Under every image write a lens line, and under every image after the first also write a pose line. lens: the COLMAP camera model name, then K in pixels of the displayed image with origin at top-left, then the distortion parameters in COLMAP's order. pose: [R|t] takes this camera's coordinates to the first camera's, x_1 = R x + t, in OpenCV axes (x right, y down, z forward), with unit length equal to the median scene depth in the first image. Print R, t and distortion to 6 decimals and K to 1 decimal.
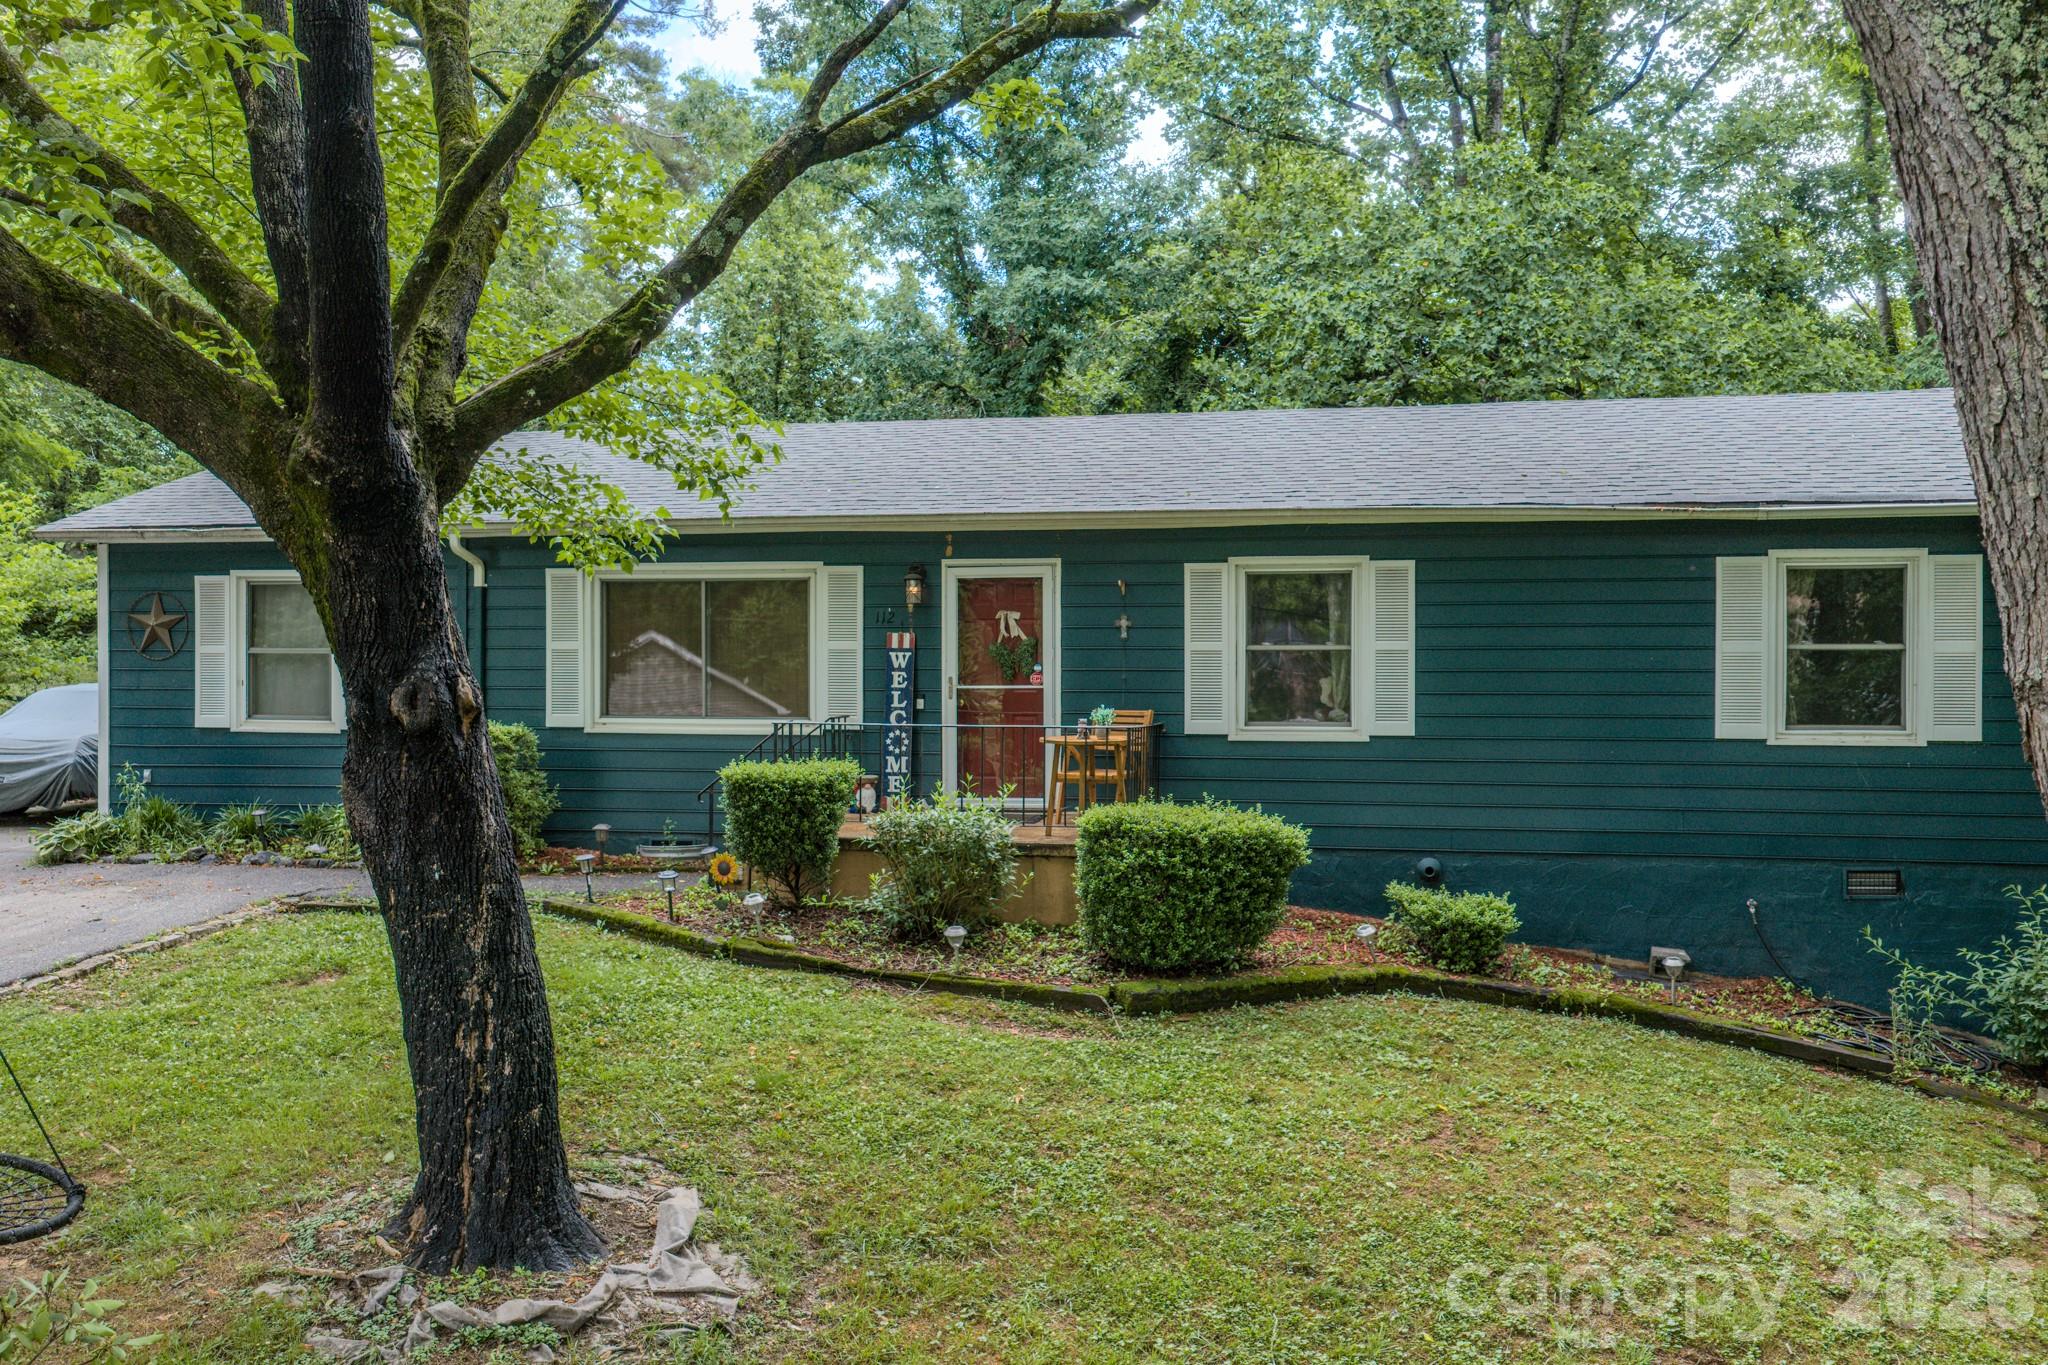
lens RADIAL K [[1662.2, 0, 1024.0], [0, 1662.2, 682.5], [0, 0, 1]] dist [0.004181, -0.003476]
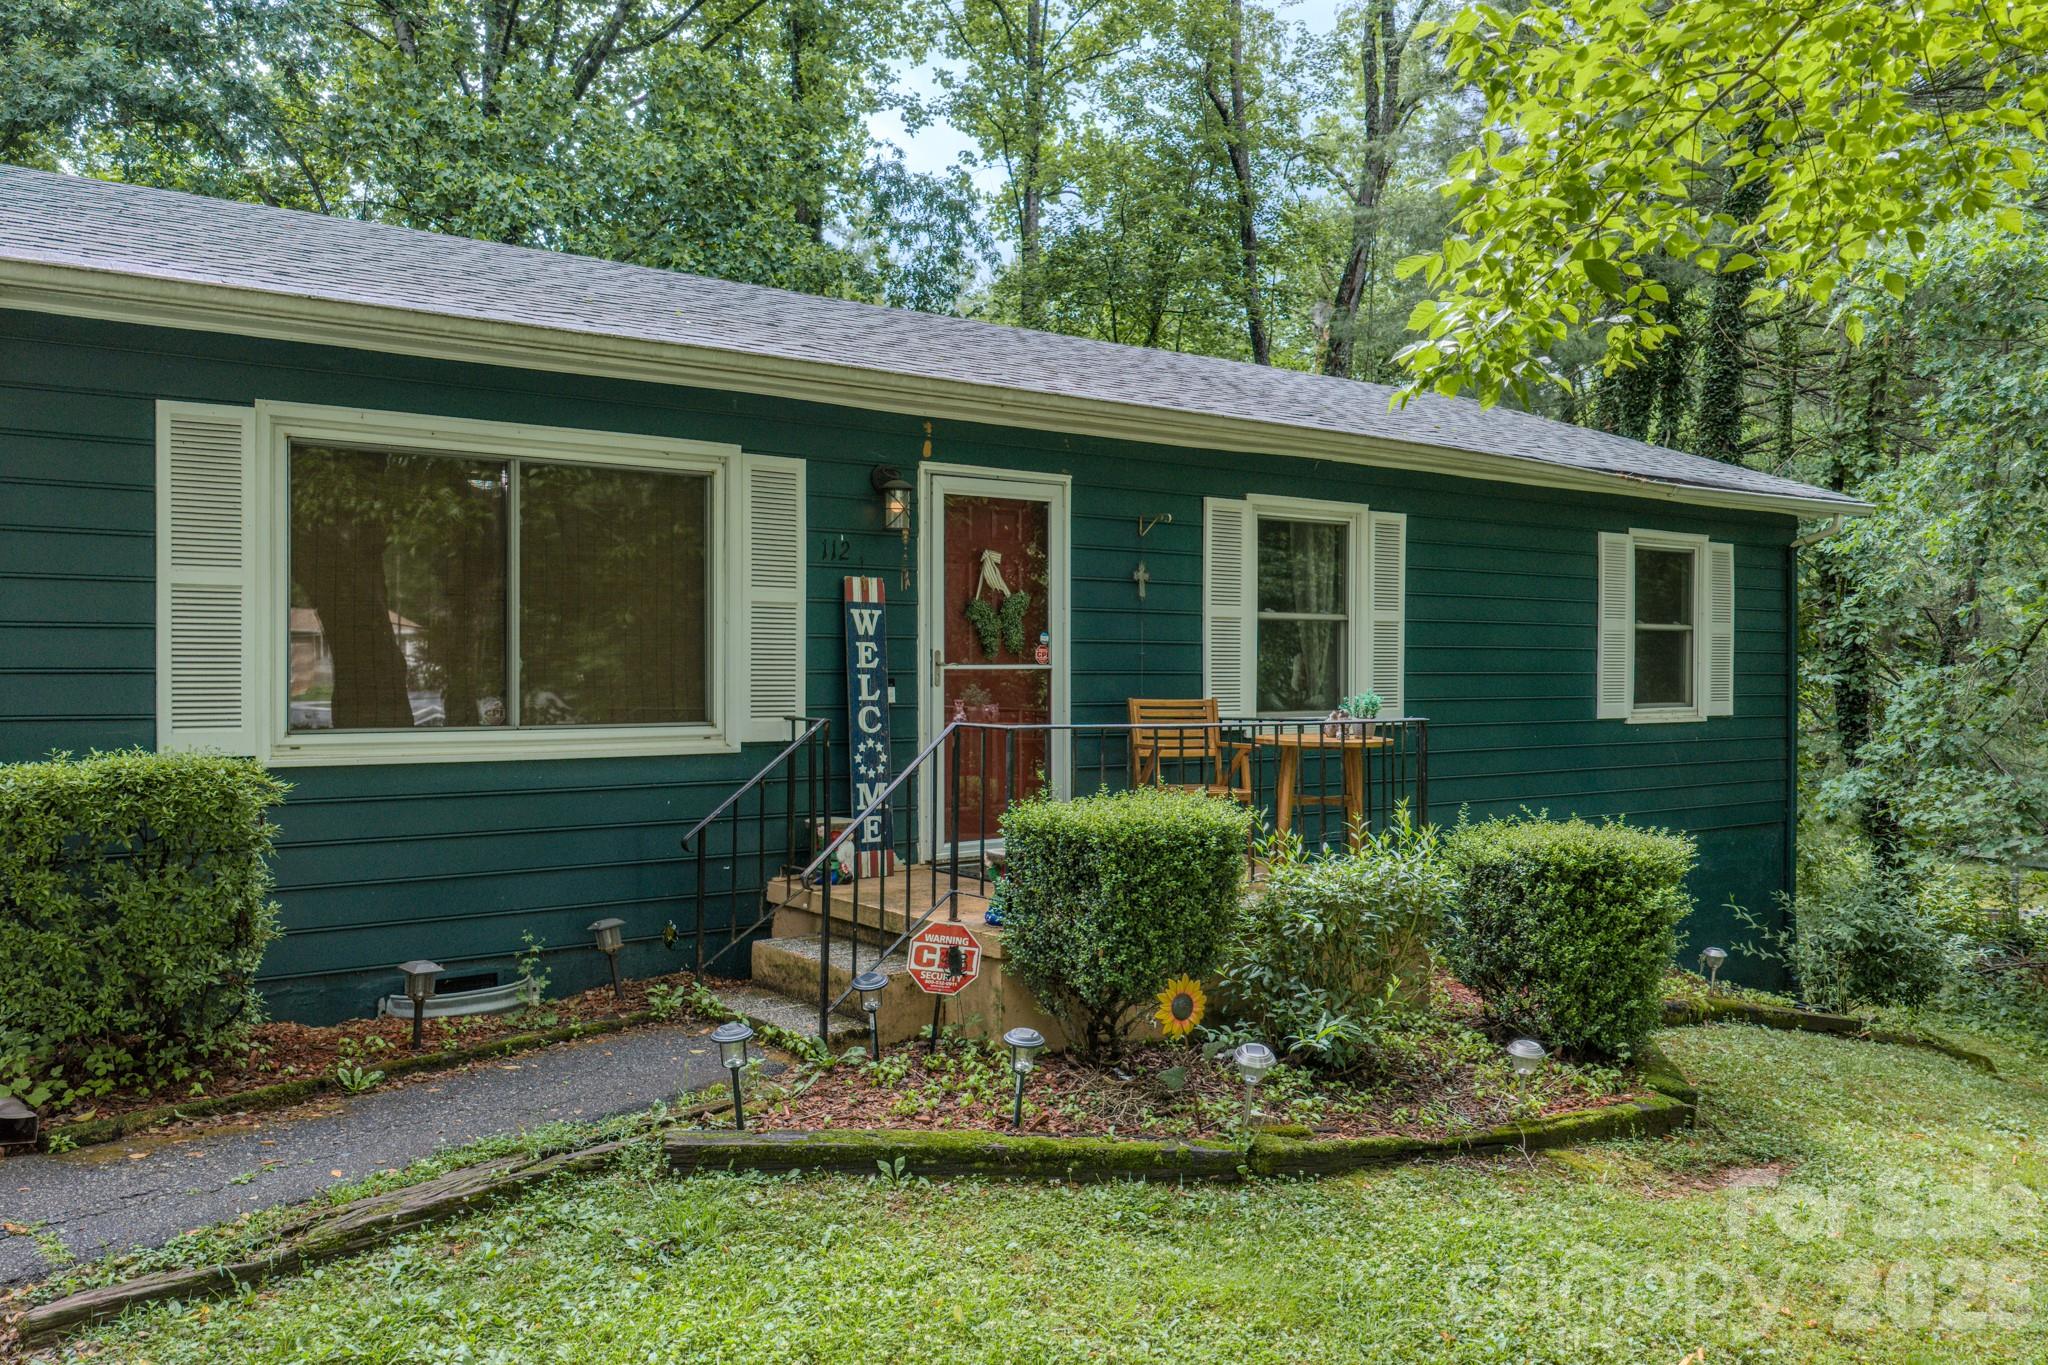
lens RADIAL K [[1718.4, 0, 1024.0], [0, 1718.4, 682.5], [0, 0, 1]] dist [0.008536, 0.000186]
pose [[0.641345, -0.006451, 0.767226, -0.528376], [0.004244, 0.999979, 0.004860, 0.005551], [-0.767241, 0.000140, 0.641359, 0.571679]]
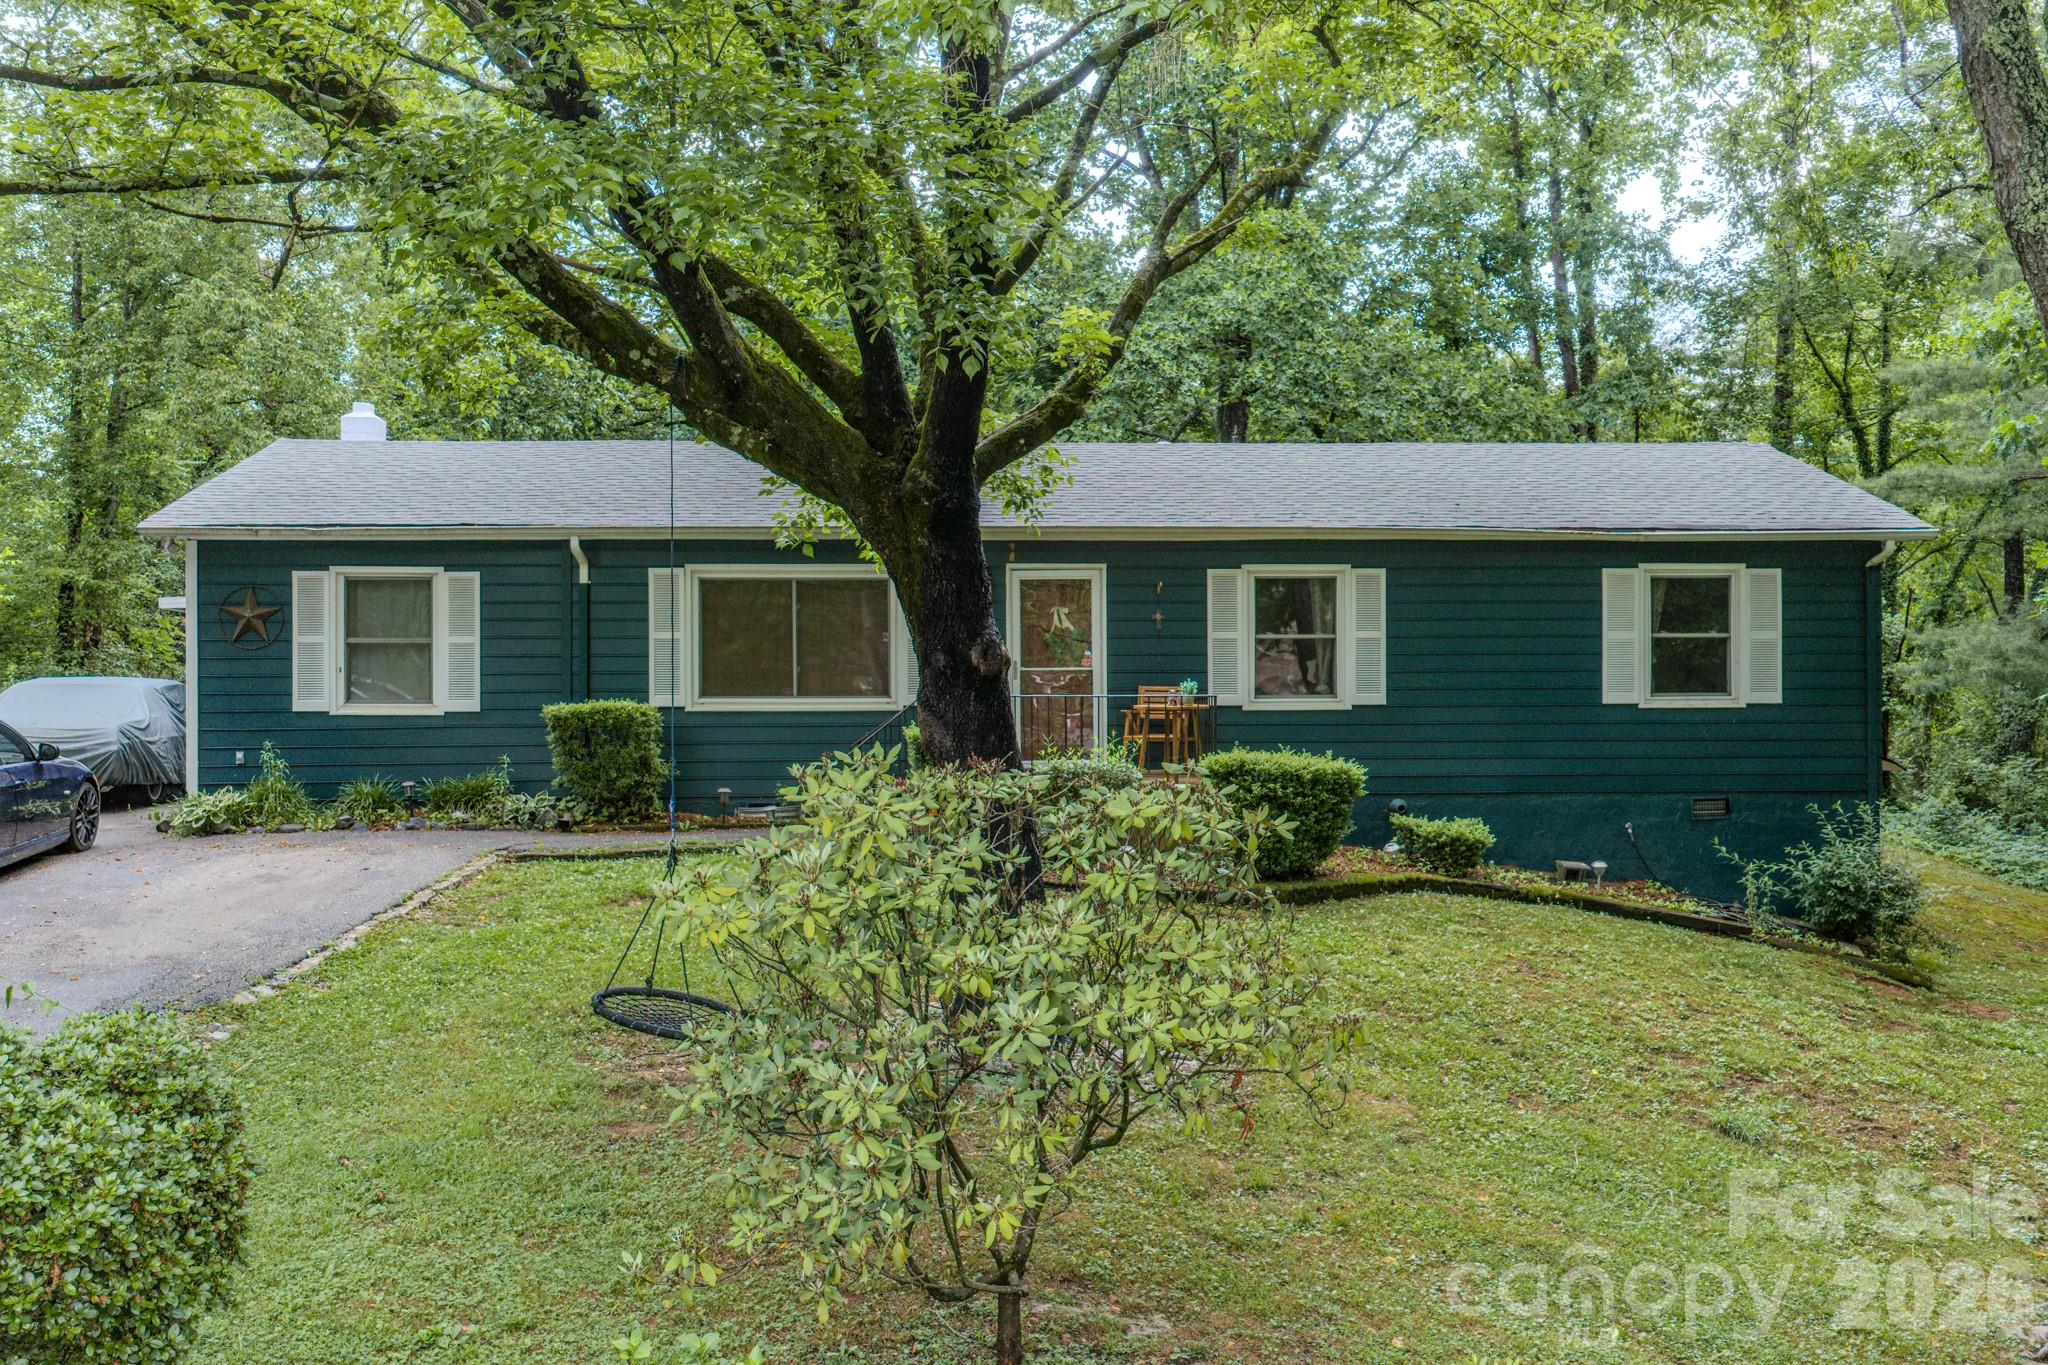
lens RADIAL K [[1718.4, 0, 1024.0], [0, 1718.4, 682.5], [0, 0, 1]] dist [0.008536, 0.000186]
pose [[0.972305, -0.004484, 0.233674, -0.336900], [0.006577, 0.999945, -0.008181, 0.023115], [-0.233624, 0.009491, 0.972281, -0.223106]]
